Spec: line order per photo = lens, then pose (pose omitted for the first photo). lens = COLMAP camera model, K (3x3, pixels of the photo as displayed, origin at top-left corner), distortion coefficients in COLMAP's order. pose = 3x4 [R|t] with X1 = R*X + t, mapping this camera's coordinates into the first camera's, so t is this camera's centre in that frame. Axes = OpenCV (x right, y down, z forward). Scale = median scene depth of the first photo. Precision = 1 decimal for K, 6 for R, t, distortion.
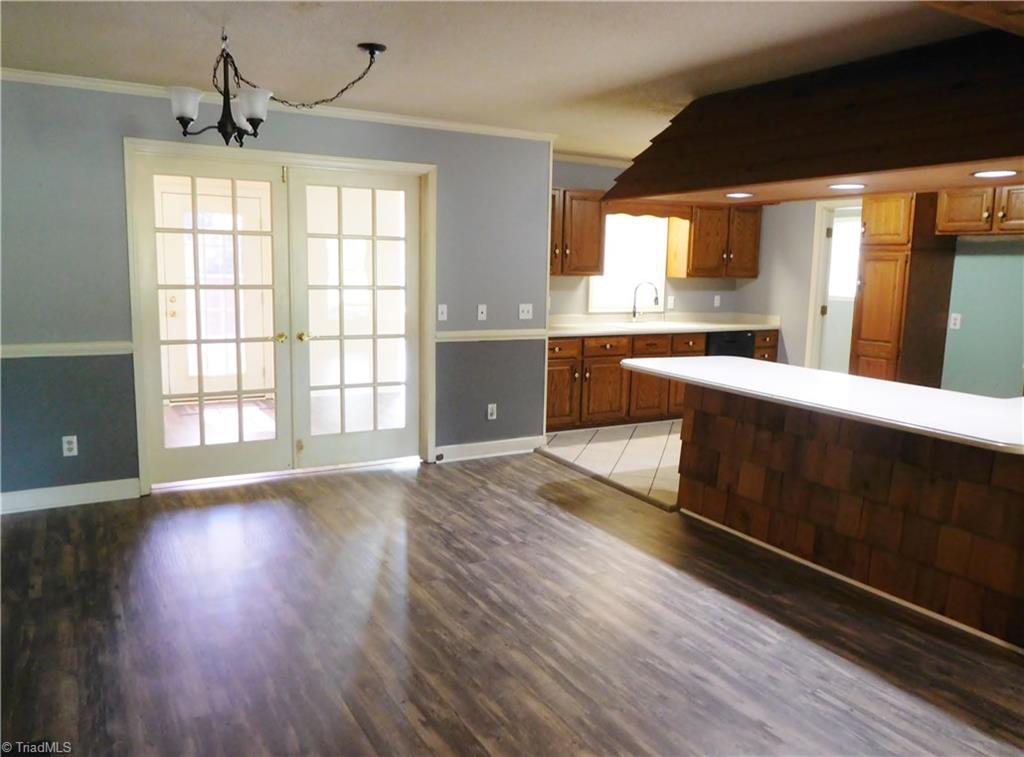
lens RADIAL K [[771.4, 0, 517.0], [0, 771.4, 379.8], [0, 0, 1]] dist [-0.029490, 0.009237]
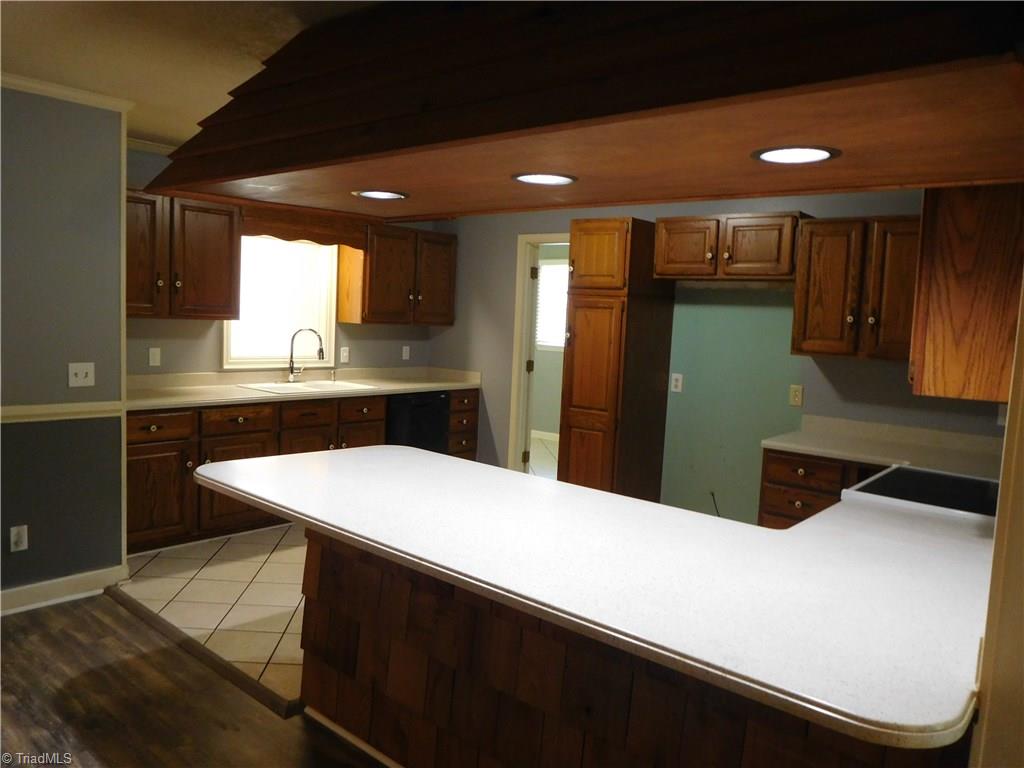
lens RADIAL K [[756.6, 0, 517.6], [0, 756.6, 382.9], [0, 0, 1]] dist [-0.023432, -0.002504]
pose [[0.939512, -0.006400, 0.342456, 0.137564], [0.022452, 0.998826, -0.042928, -0.047936], [-0.341779, 0.048020, 0.938553, 0.305923]]
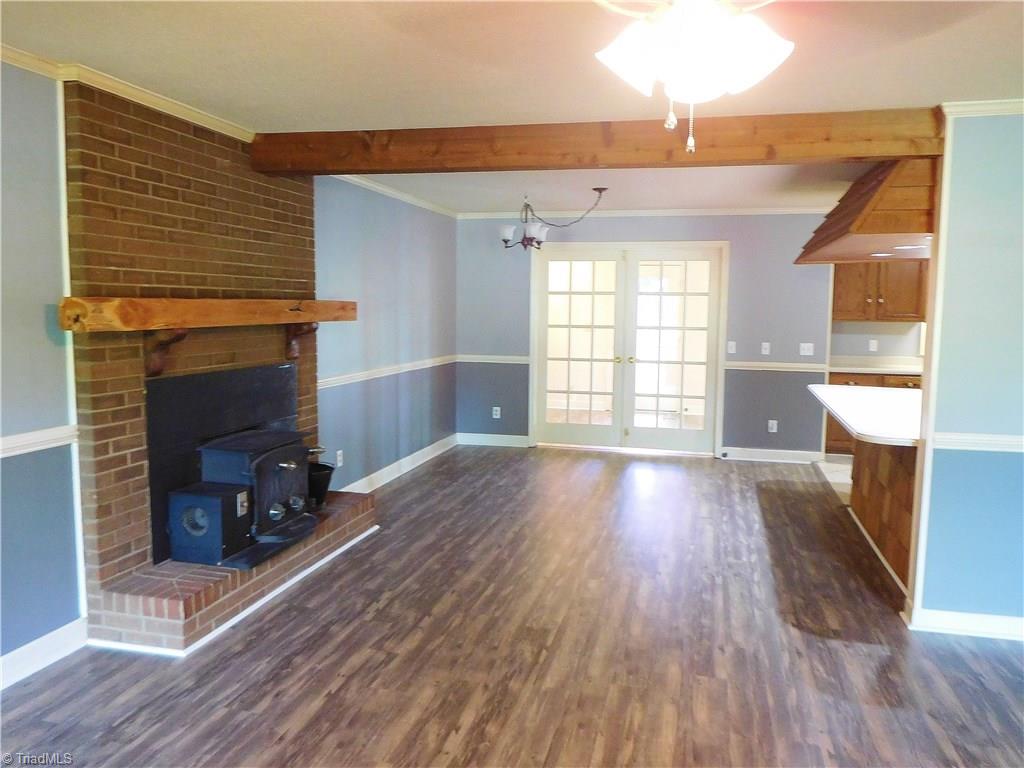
lens RADIAL K [[763.7, 0, 512.0], [0, 763.7, 384.0], [0, 0, 1]] dist [-0.012570, -0.000476]
pose [[0.711940, 0.056432, -0.699969, 0.545537], [-0.099315, 0.994838, -0.020808, 0.040951], [0.695182, 0.084332, 0.713870, -0.210798]]
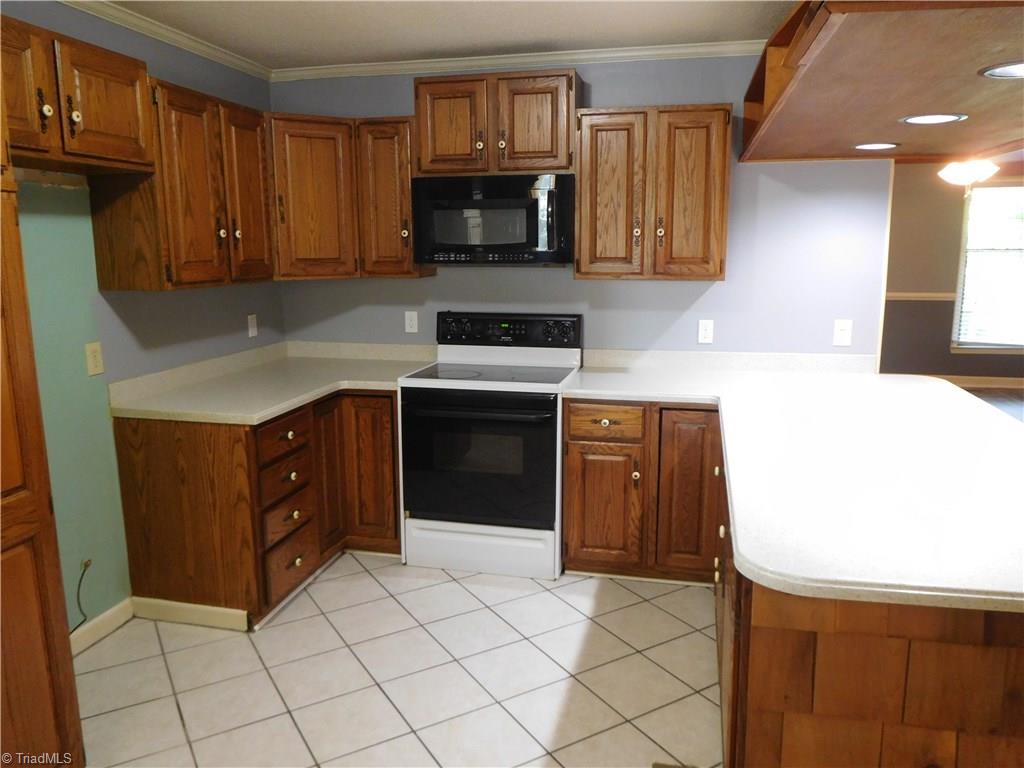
lens RADIAL K [[756.6, 0, 517.6], [0, 756.6, 382.9], [0, 0, 1]] dist [-0.023432, -0.002504]
pose [[-0.734663, -0.135739, 0.664714, 0.146852], [0.094009, 0.949960, 0.297891, -0.168362], [-0.671887, 0.281339, -0.685140, 1.105047]]
